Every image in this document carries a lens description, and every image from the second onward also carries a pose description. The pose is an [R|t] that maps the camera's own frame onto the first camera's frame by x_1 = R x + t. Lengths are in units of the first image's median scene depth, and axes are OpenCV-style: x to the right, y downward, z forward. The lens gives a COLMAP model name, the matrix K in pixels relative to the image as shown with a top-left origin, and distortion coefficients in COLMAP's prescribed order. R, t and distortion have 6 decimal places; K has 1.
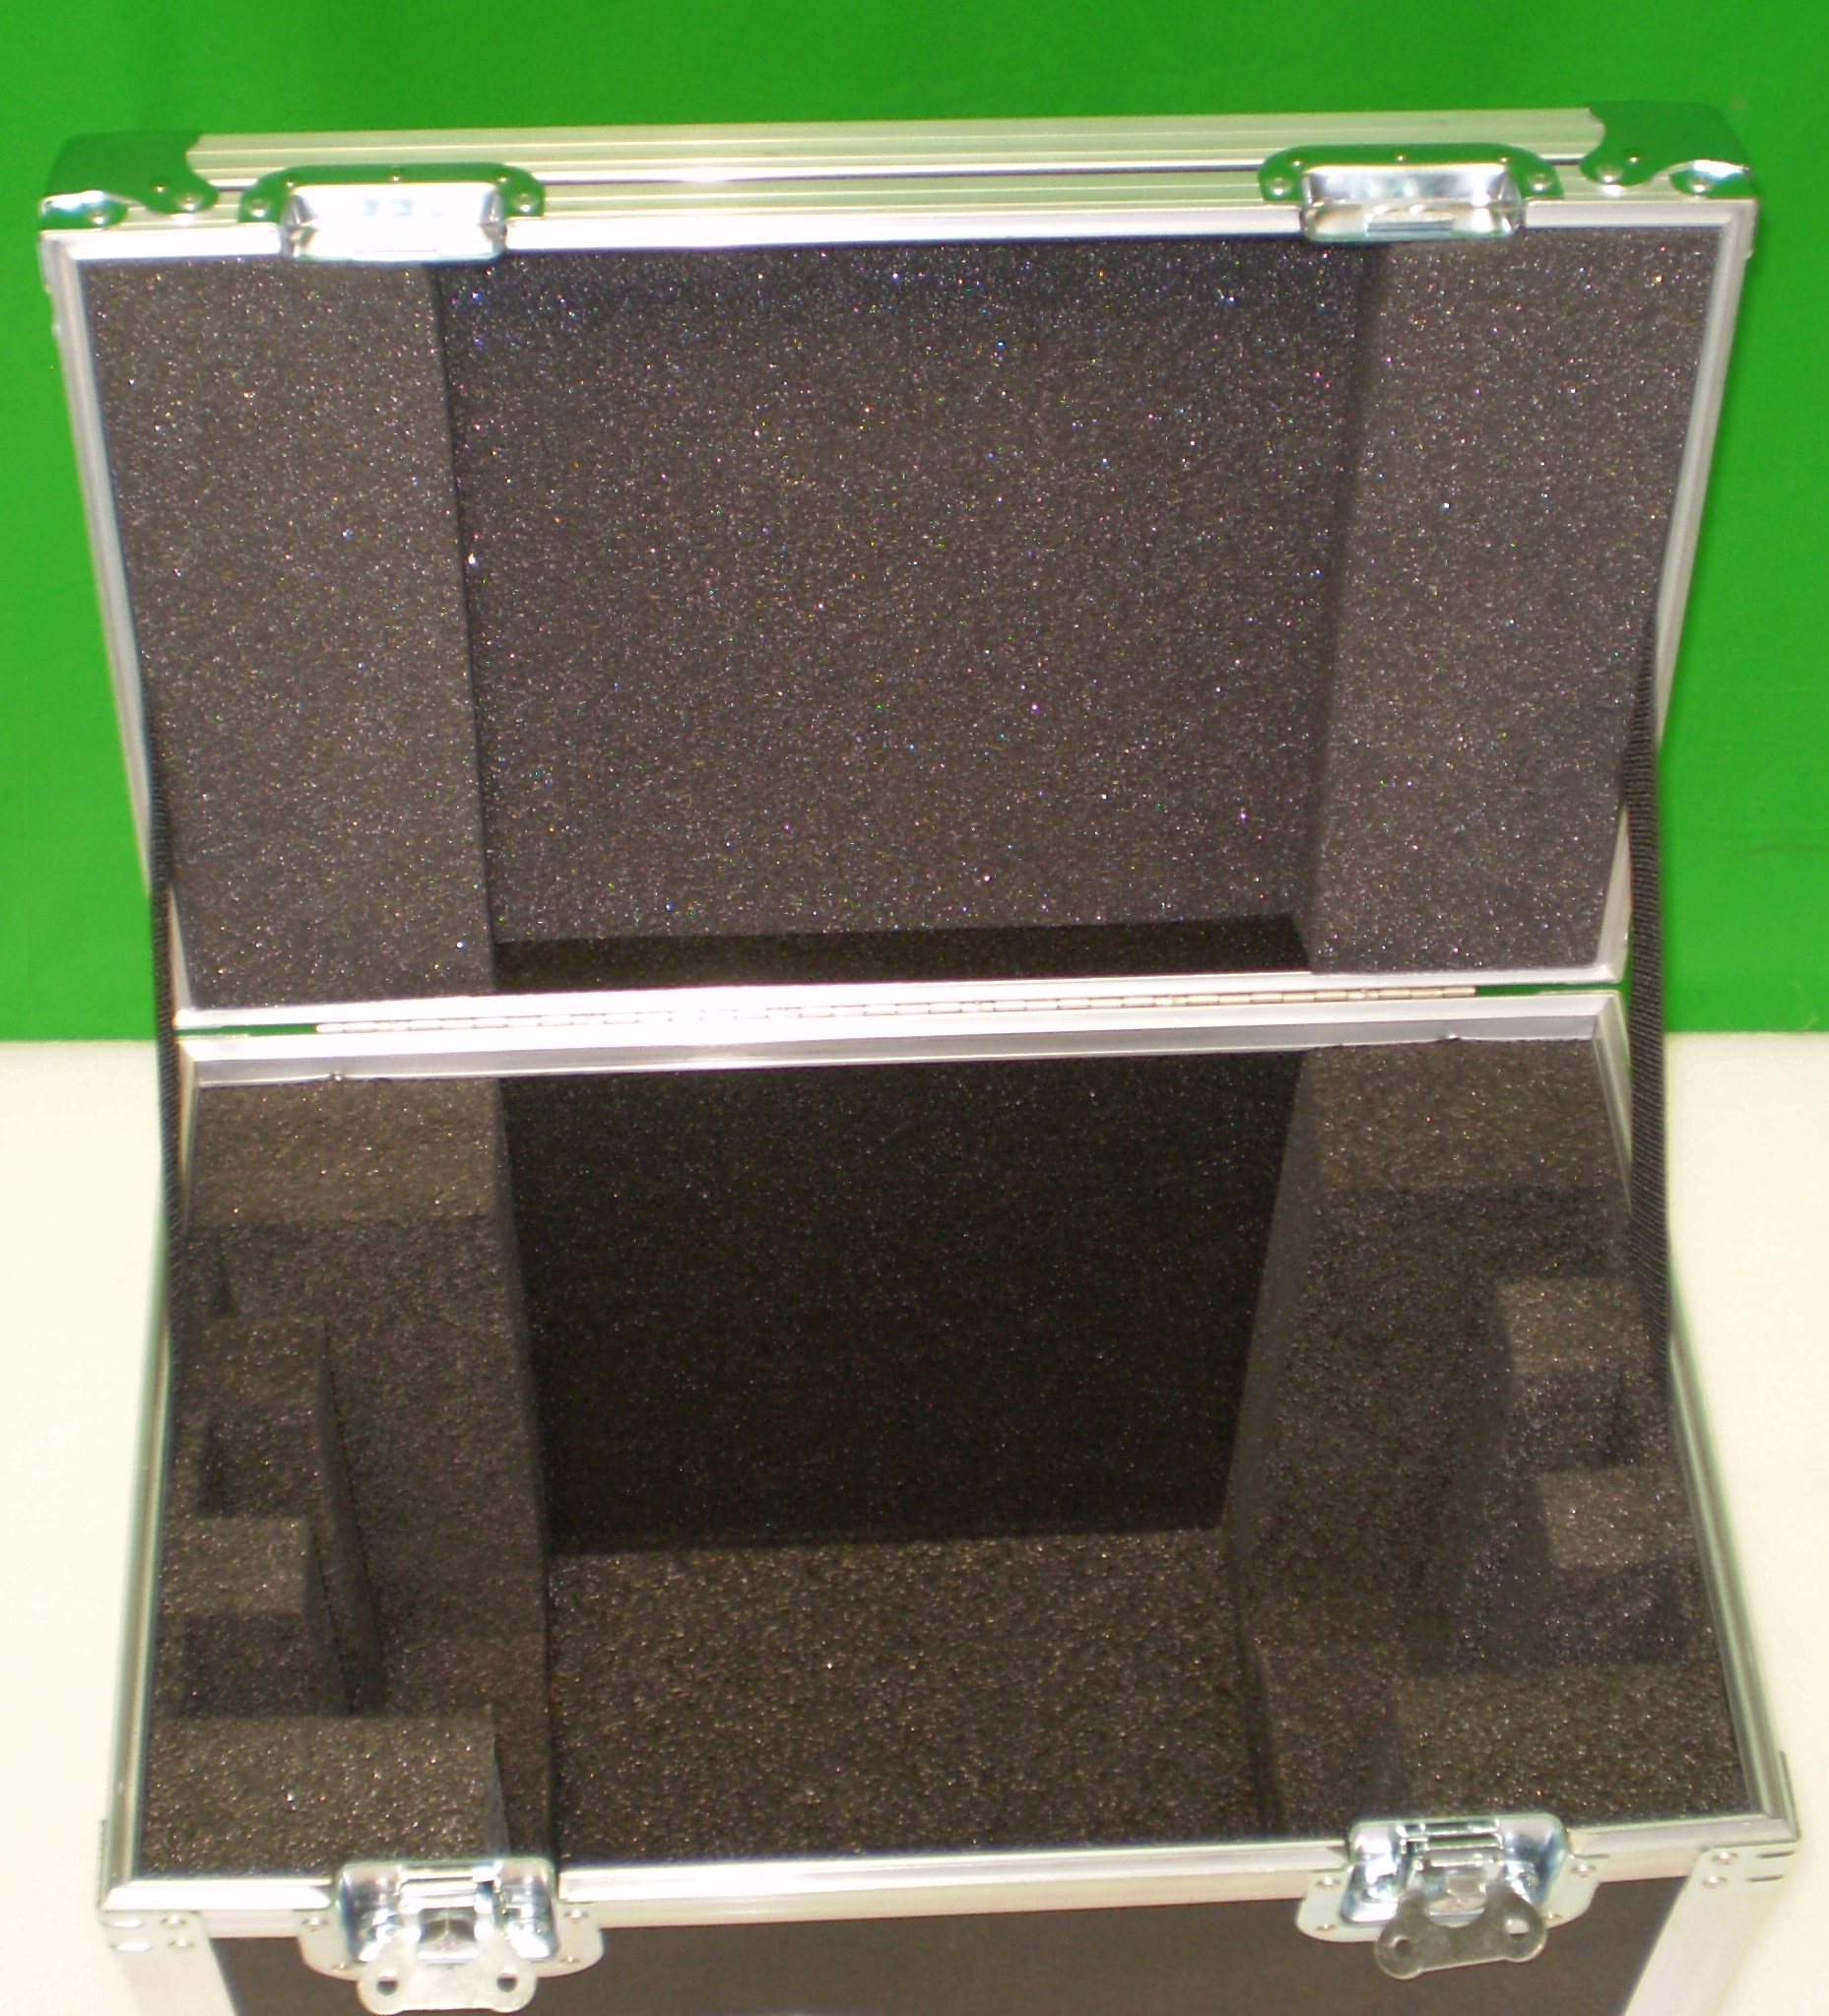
lens RADIAL K [[3486.1, 0, 914.5], [0, 3486.1, 1008.0], [0, 0, 1]] dist [0.040229, -0.354501]
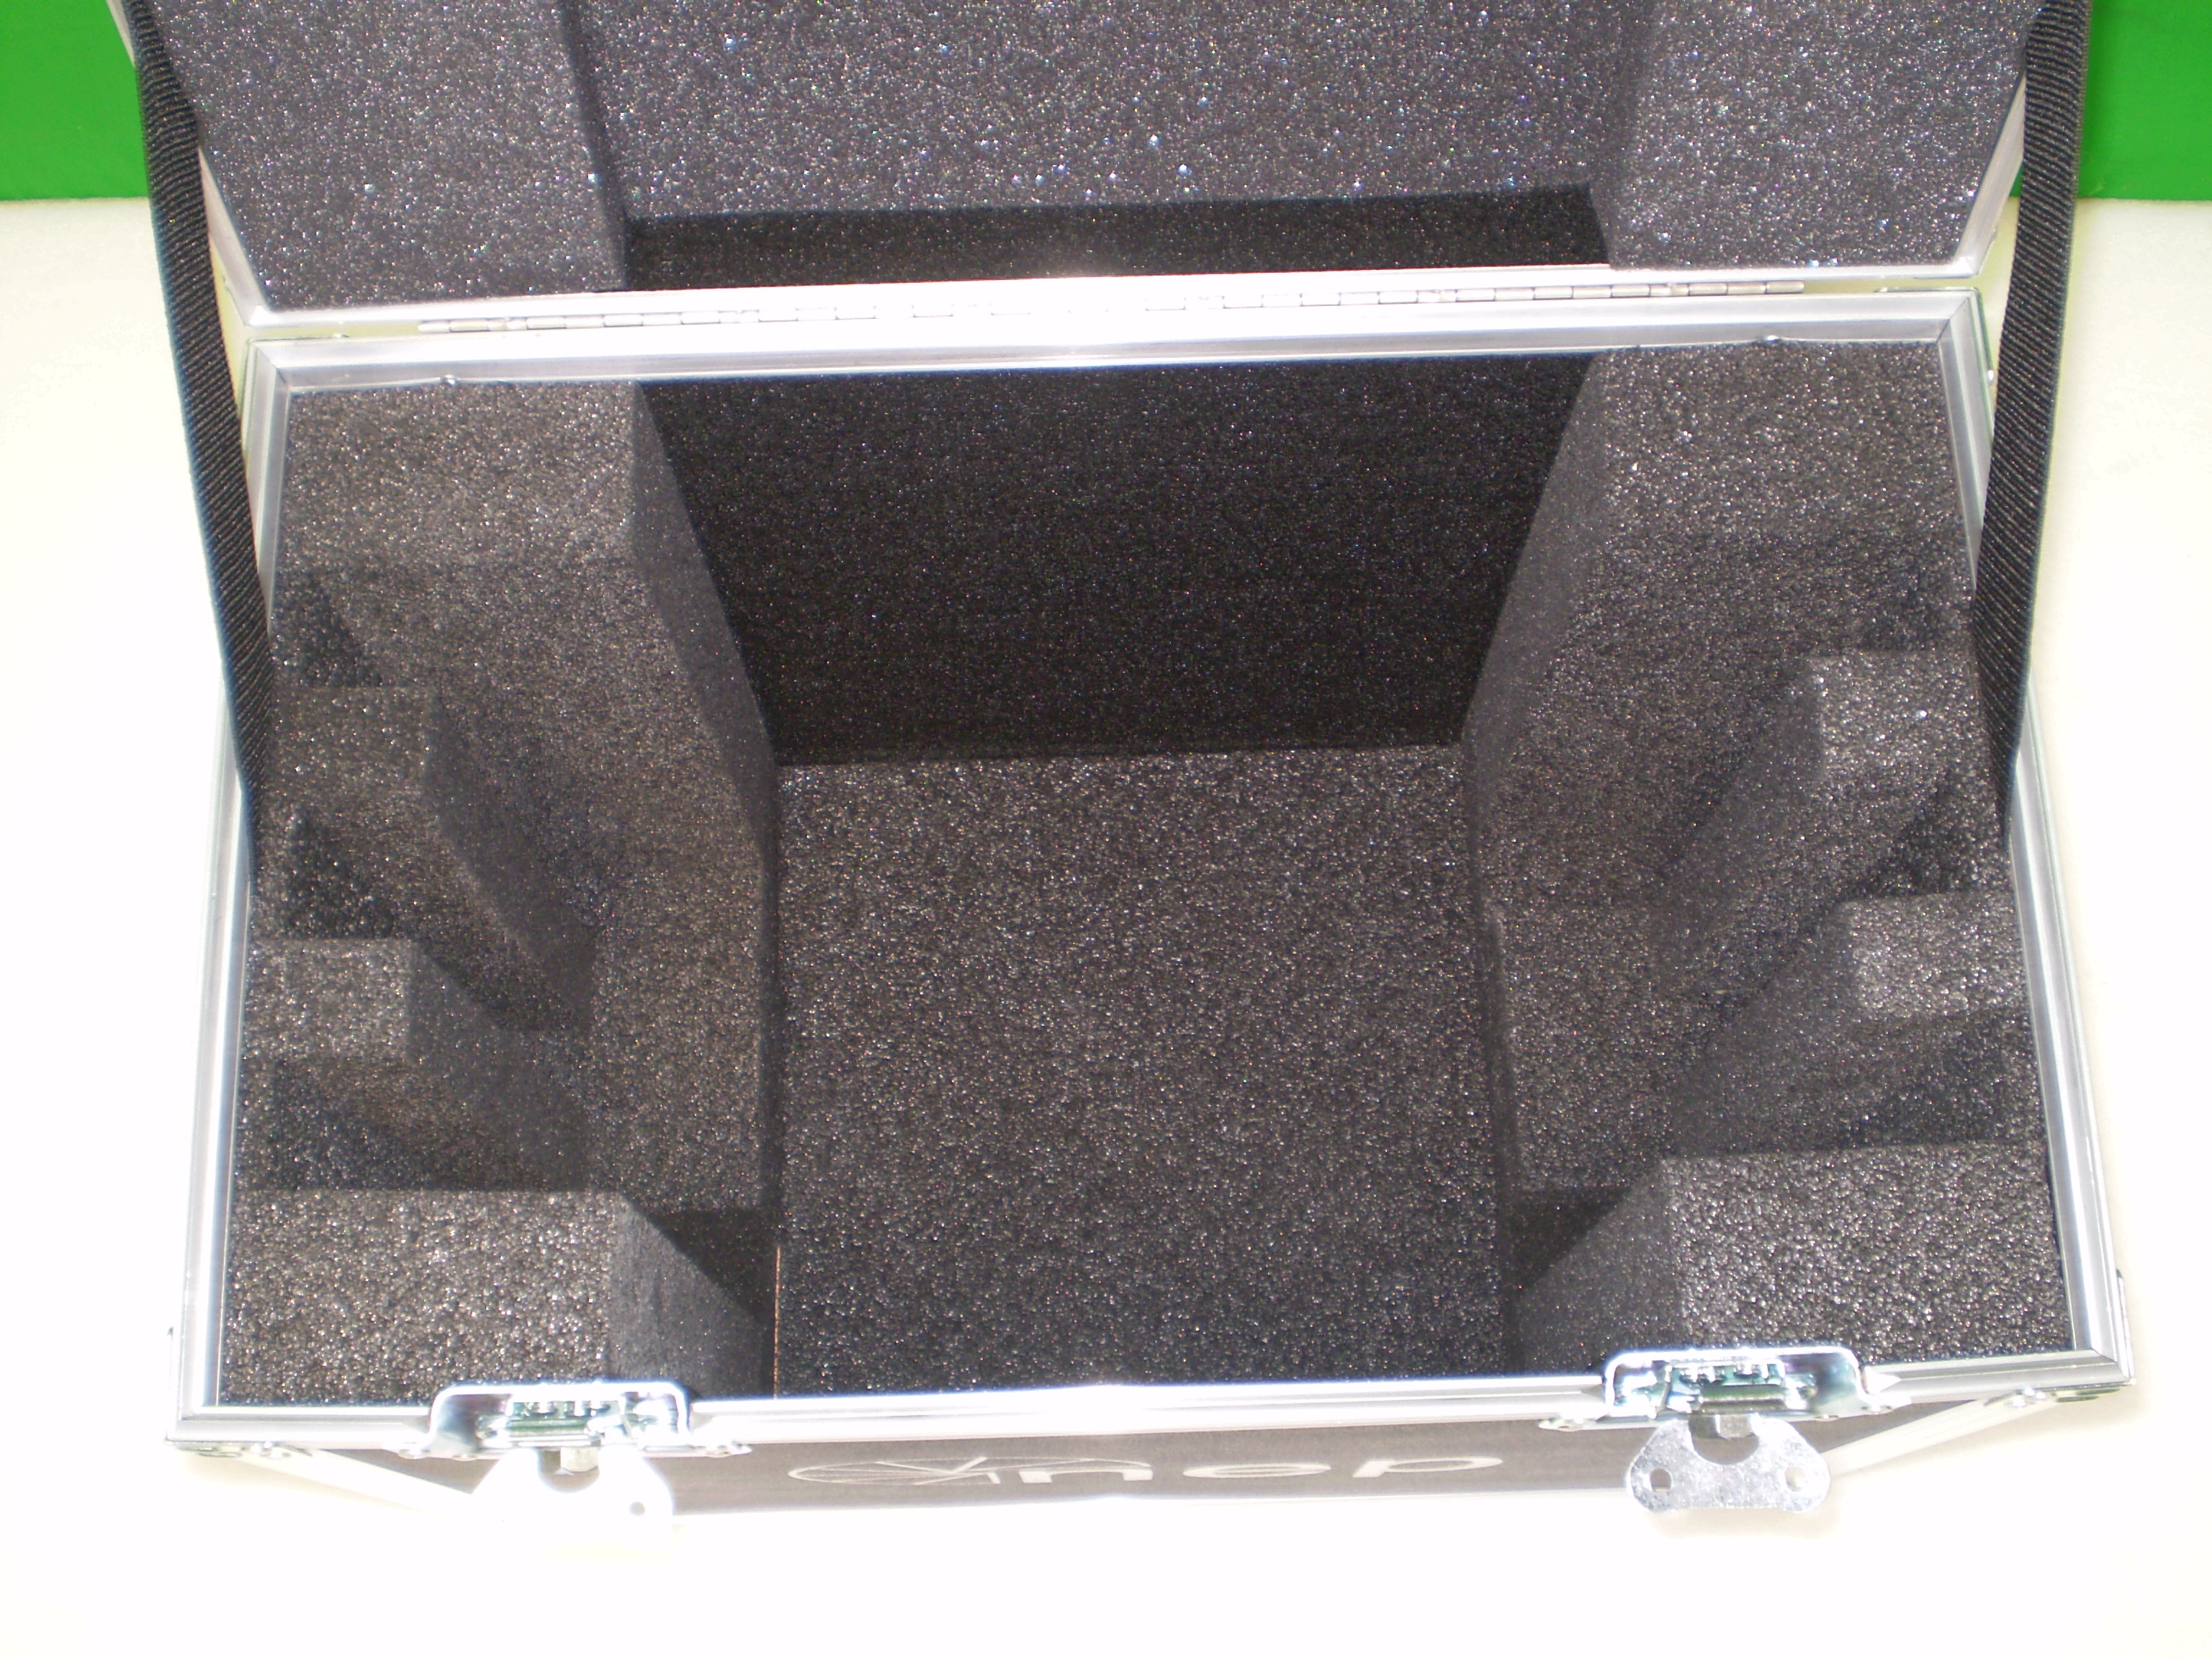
lens RADIAL K [[2640.8, 0, 1106.0], [0, 2640.8, 829.5], [0, 0, 1]] dist [-0.029436, -0.053630]
pose [[0.999308, 0.016667, -0.033247, 0.018216], [-0.005263, 0.948334, 0.317231, -0.083706], [0.036817, -0.316836, 0.947765, 0.375556]]
